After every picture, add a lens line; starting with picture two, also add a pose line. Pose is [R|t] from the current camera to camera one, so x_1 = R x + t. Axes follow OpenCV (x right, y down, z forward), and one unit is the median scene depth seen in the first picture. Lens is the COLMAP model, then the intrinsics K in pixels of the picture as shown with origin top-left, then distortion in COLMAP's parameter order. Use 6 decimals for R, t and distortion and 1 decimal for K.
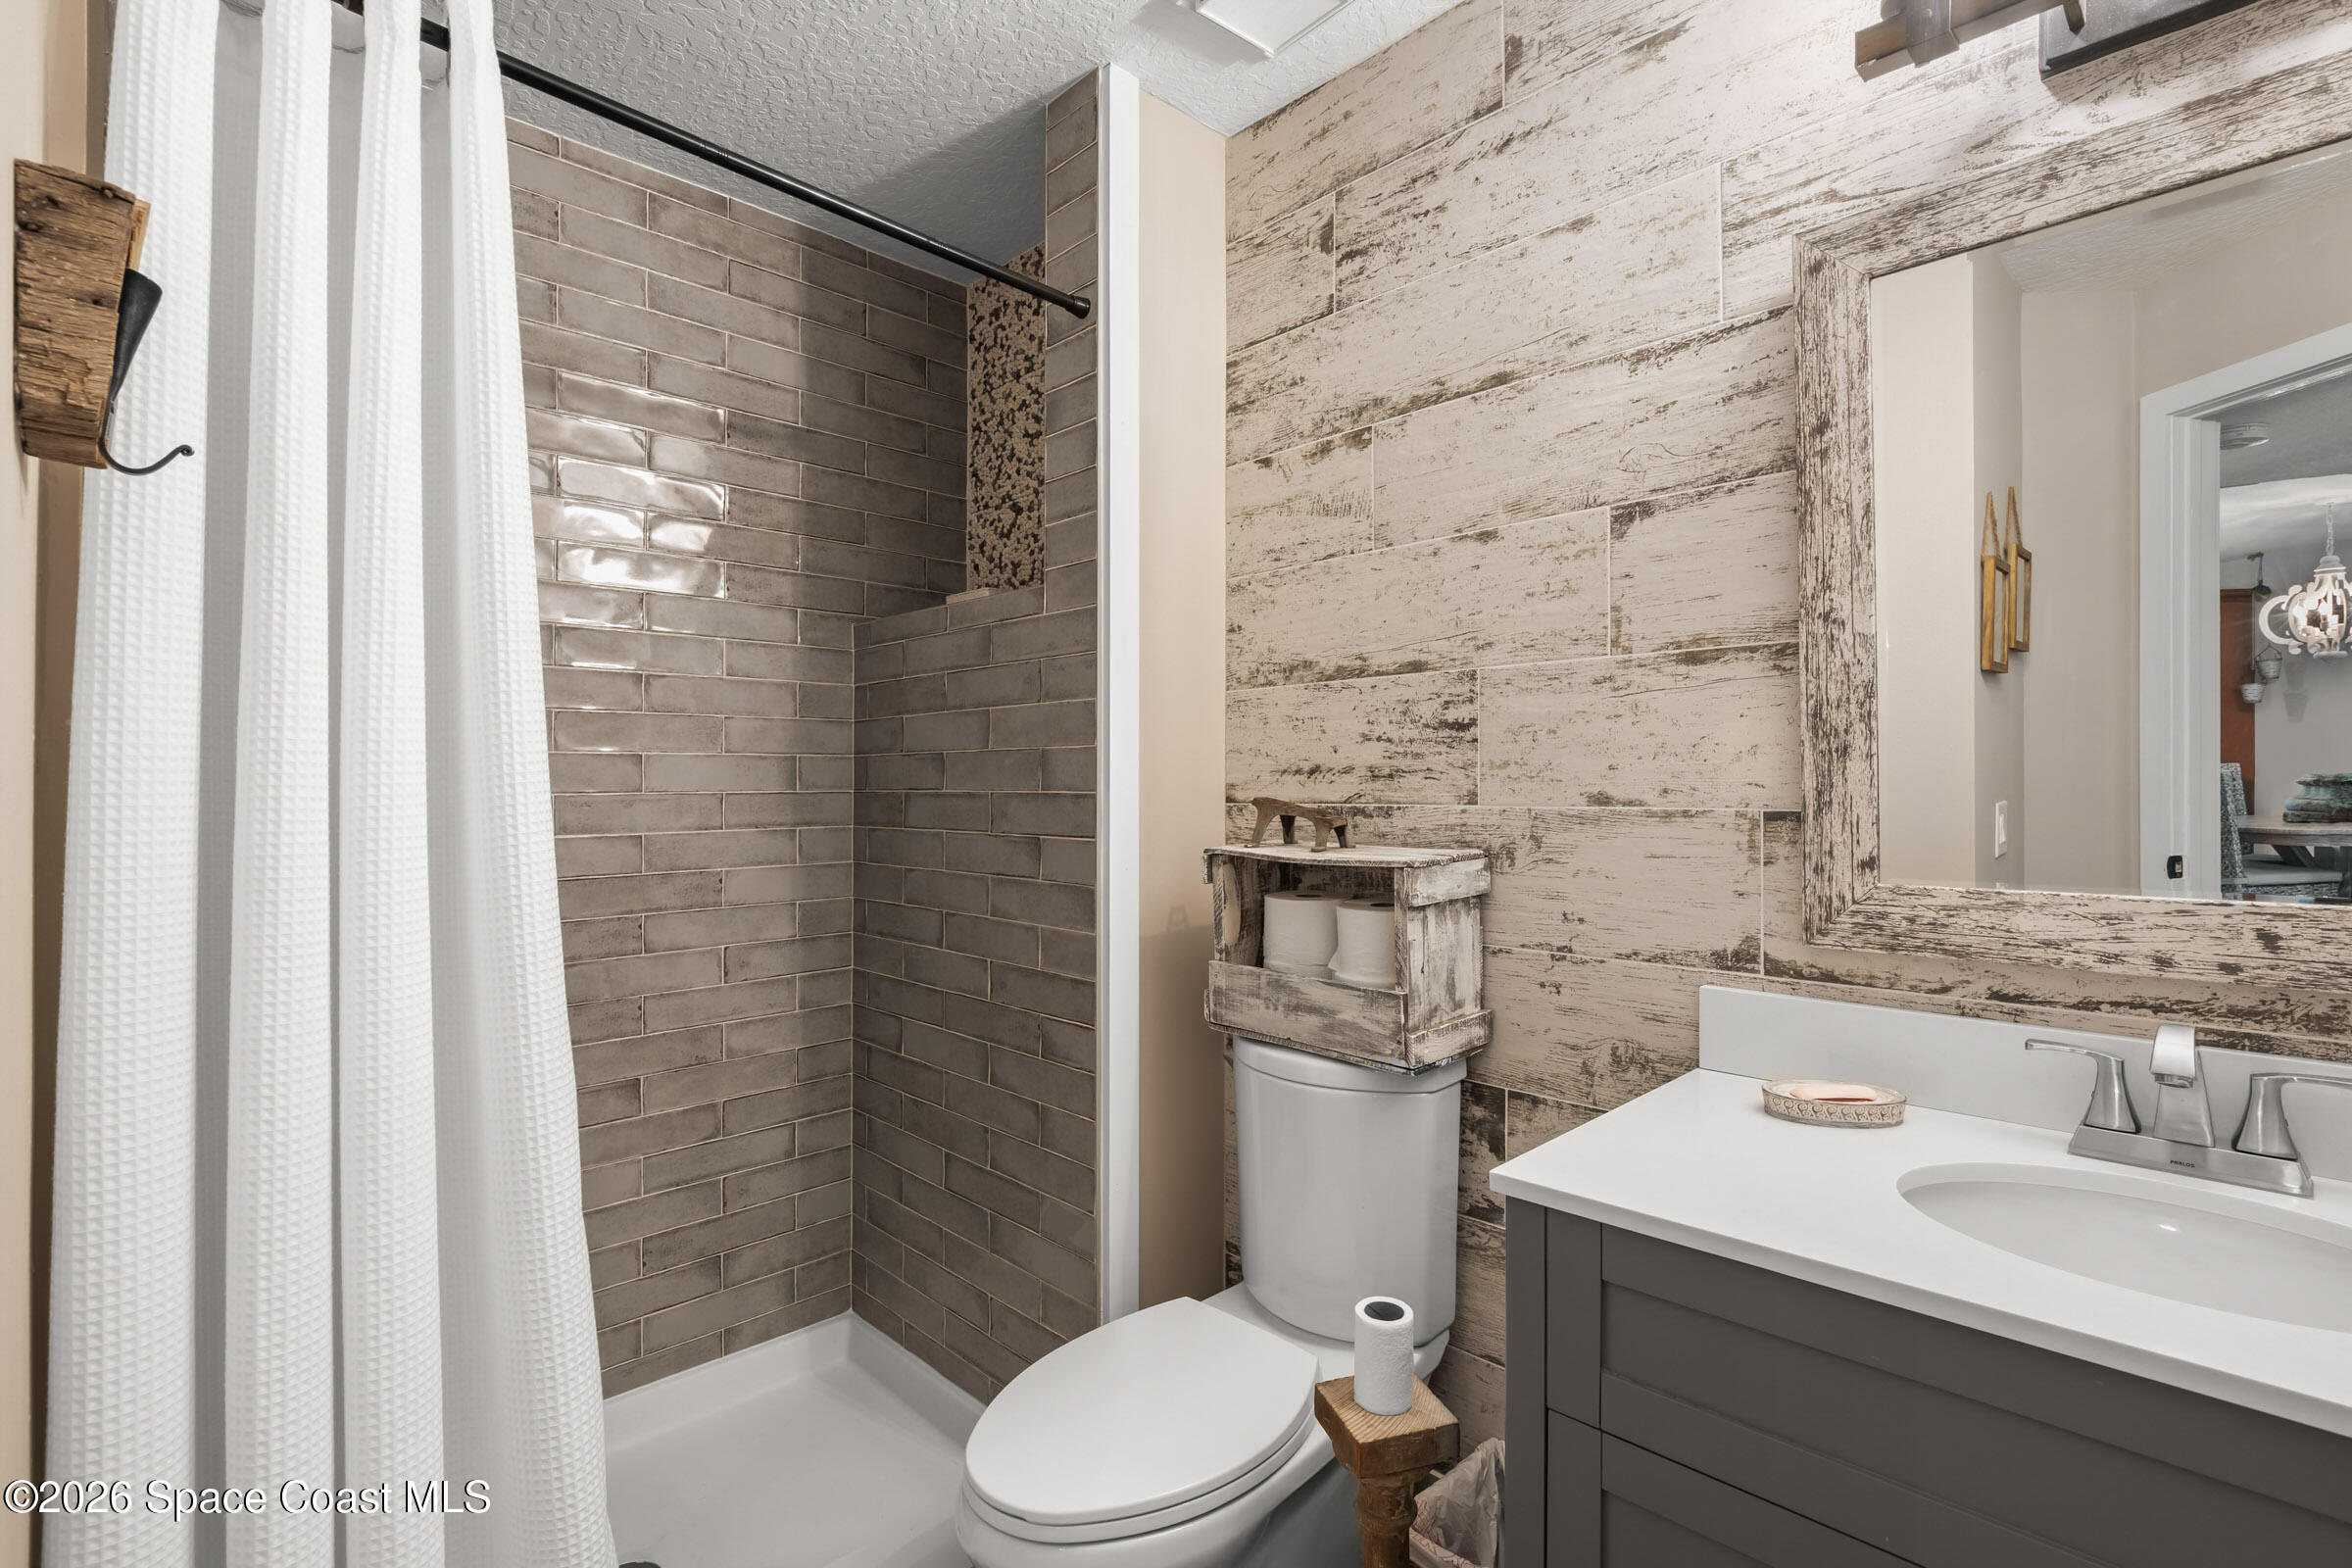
lens RADIAL K [[1086.3, 0, 1186.8], [0, 1086.3, 776.2], [0, 0, 1]] dist [-0.014157, 0.004399]
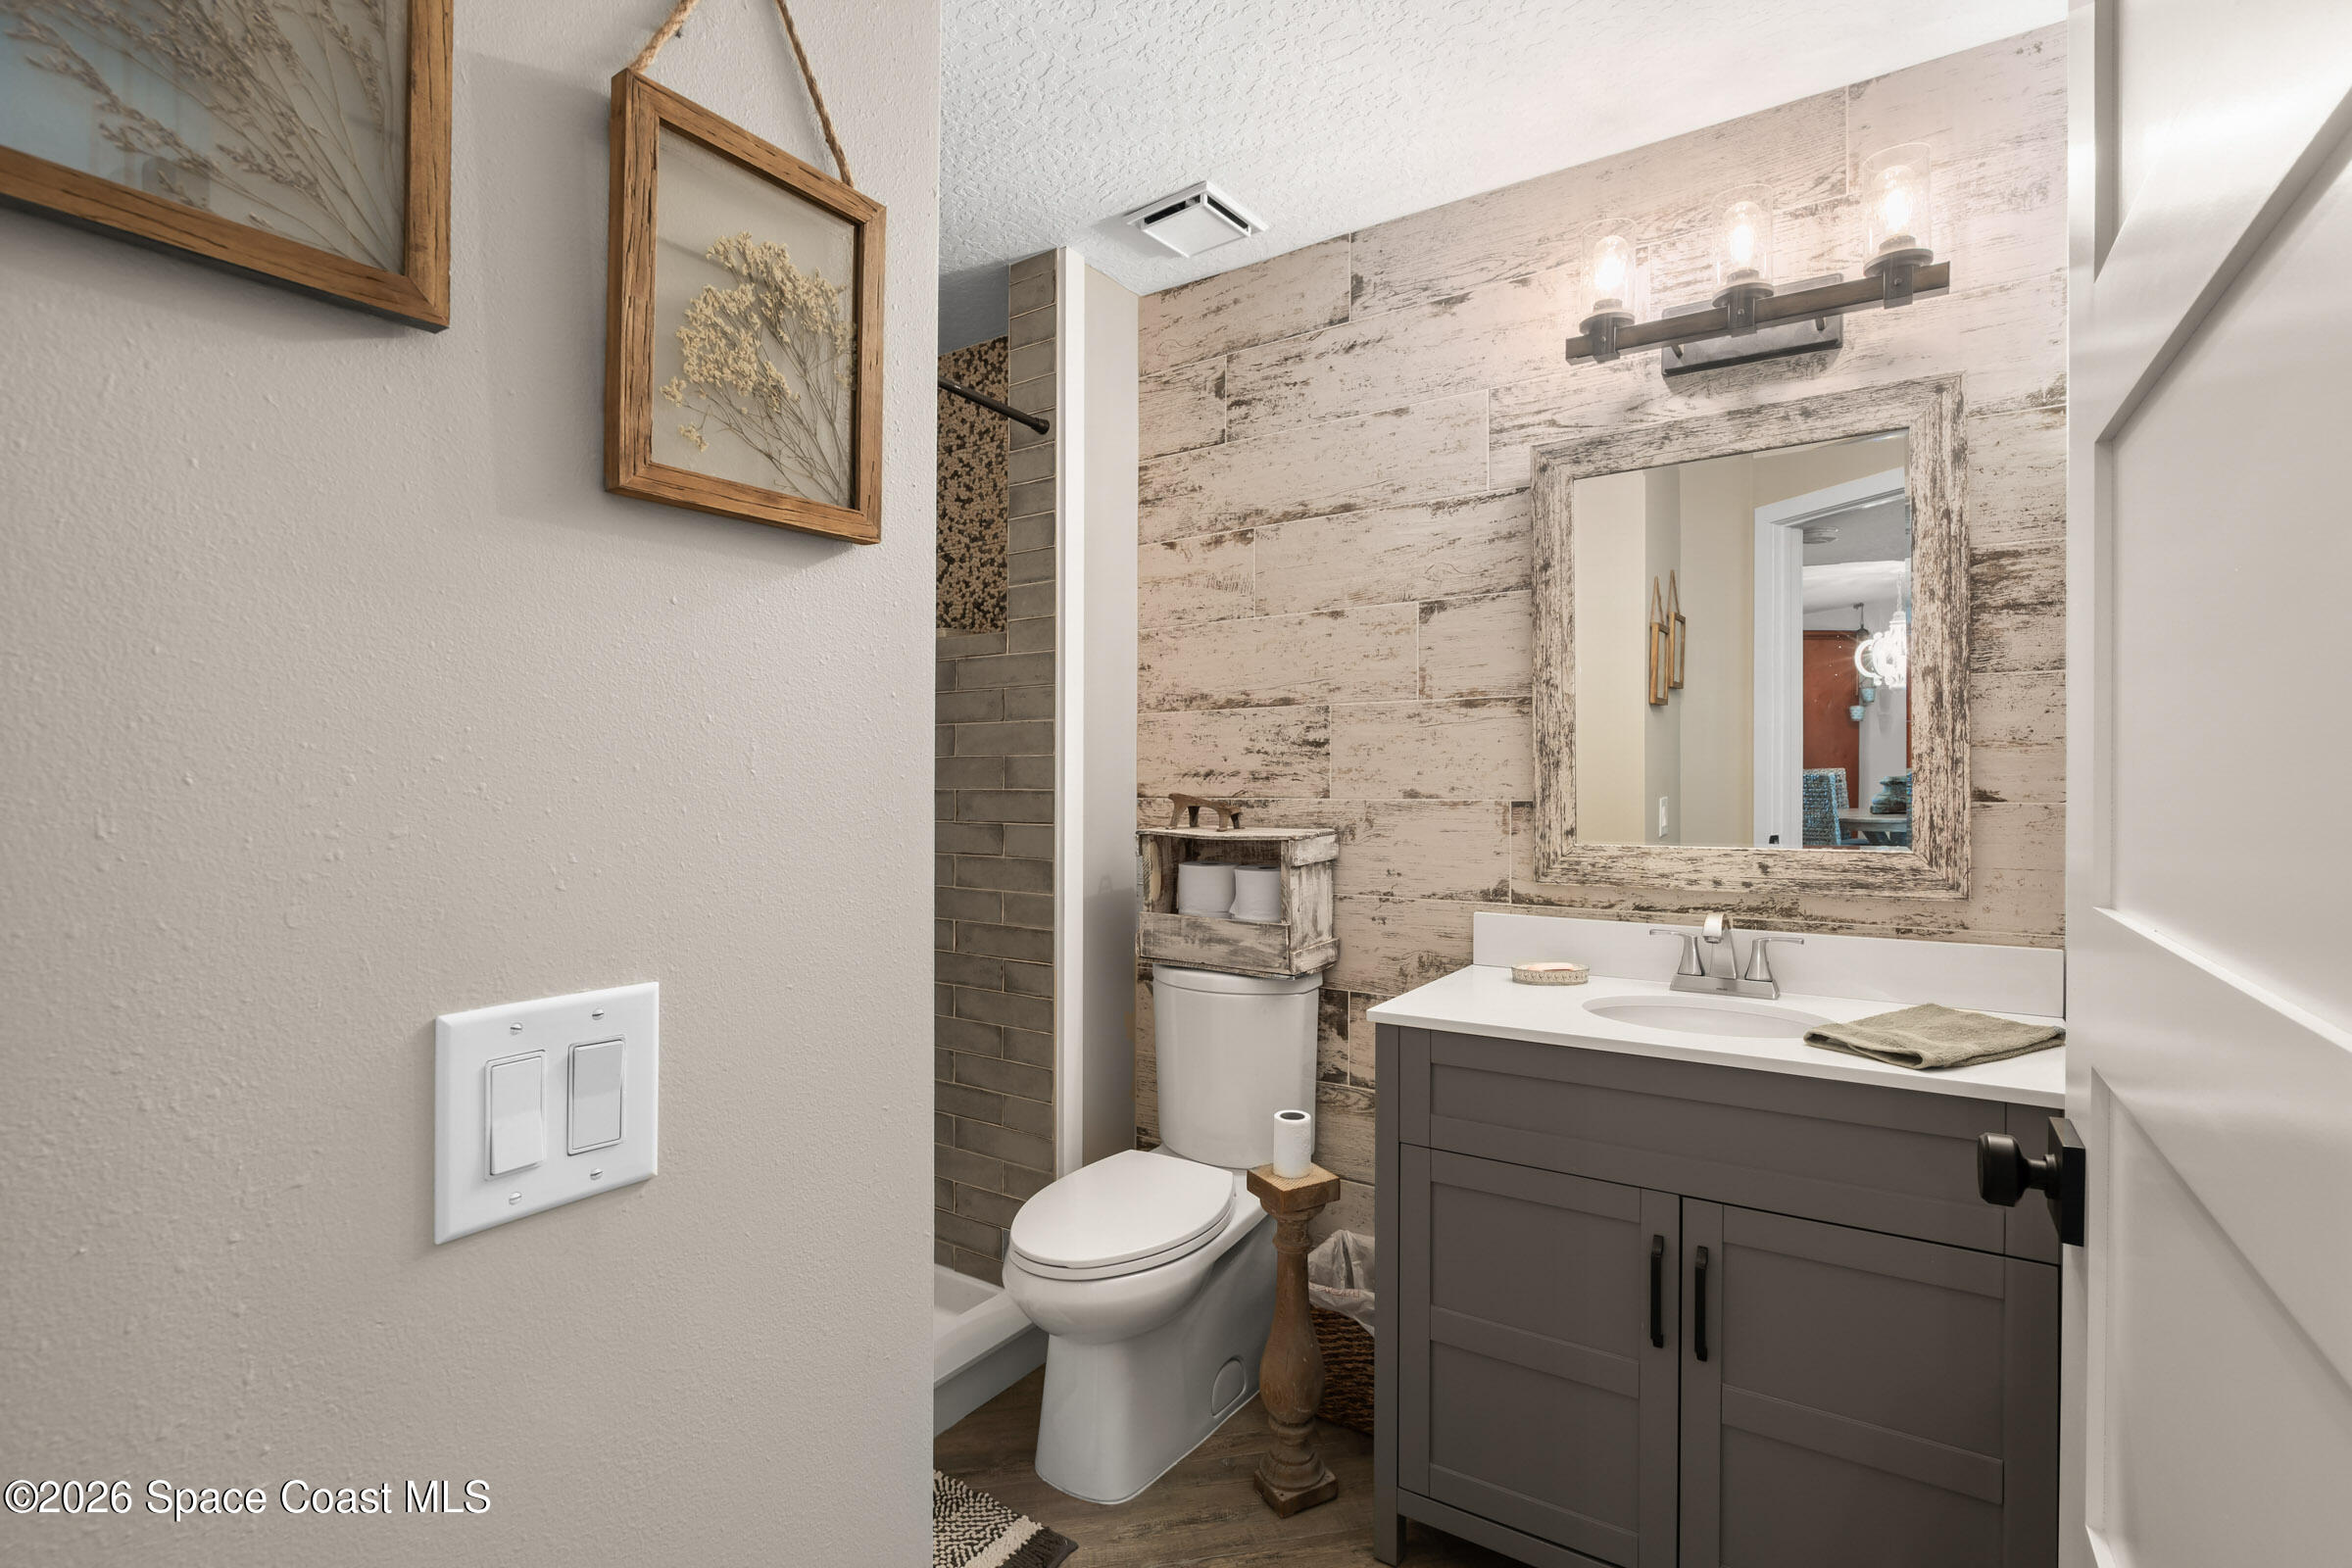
lens RADIAL K [[1094.5, 0, 1187.1], [0, 1094.5, 779.7], [0, 0, 1]] dist [-0.004262, -0.000240]
pose [[0.977329, 0.002054, 0.211716, -0.224644], [-0.002807, 0.999991, 0.003255, -0.002603], [-0.211707, -0.003776, 0.977326, -0.386749]]
